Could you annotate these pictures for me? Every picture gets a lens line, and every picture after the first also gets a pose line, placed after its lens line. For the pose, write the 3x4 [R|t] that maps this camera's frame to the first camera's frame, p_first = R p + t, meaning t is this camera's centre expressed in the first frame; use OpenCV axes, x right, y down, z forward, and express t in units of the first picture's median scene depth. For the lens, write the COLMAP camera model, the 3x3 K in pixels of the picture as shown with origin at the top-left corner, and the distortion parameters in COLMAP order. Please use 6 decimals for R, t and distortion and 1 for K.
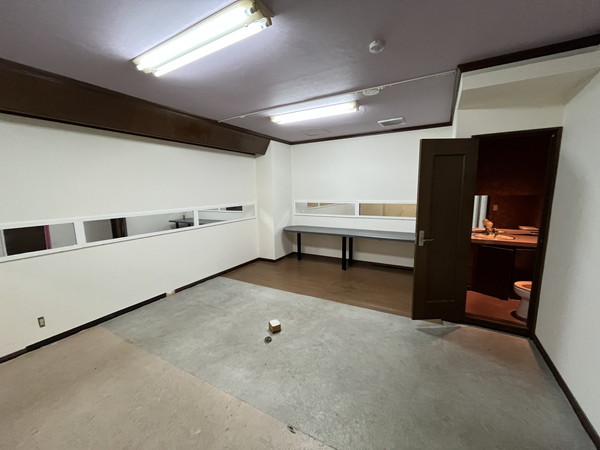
lens RADIAL K [[243.4, 0, 299.5], [0, 243.4, 225.6], [0, 0, 1]] dist [0.002197, 0.000314]
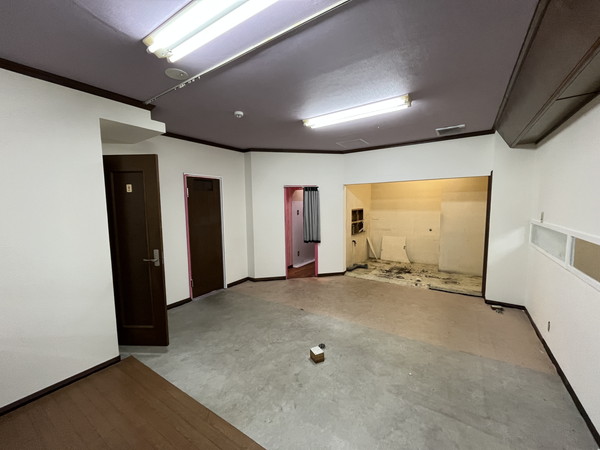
lens RADIAL K [[243.4, 0, 300.6], [0, 243.4, 225.9], [0, 0, 1]] dist [0.002197, 0.000314]
pose [[-0.997247, 0.023786, 0.070229, -0.107263], [0.039679, 0.971314, 0.234466, -0.233668], [-0.062638, 0.236607, -0.969584, 1.627455]]
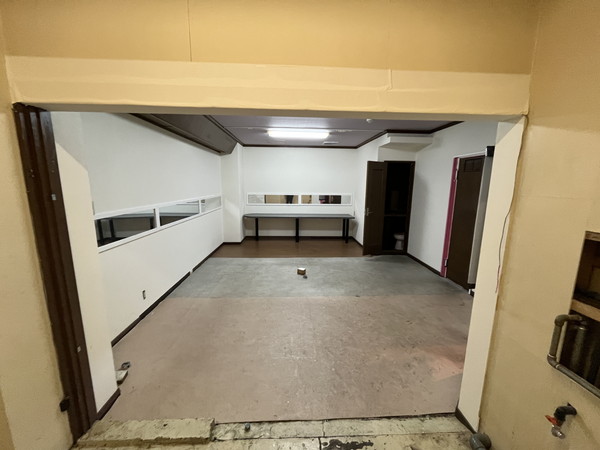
lens RADIAL K [[243.4, 0, 296.8], [0, 243.4, 224.3], [0, 0, 1]] dist [0.002197, 0.000314]
pose [[0.851589, -0.060845, 0.520667, -0.865043], [0.052946, 0.998145, 0.030047, 0.056067], [-0.521529, 0.001980, 0.853231, -0.308244]]
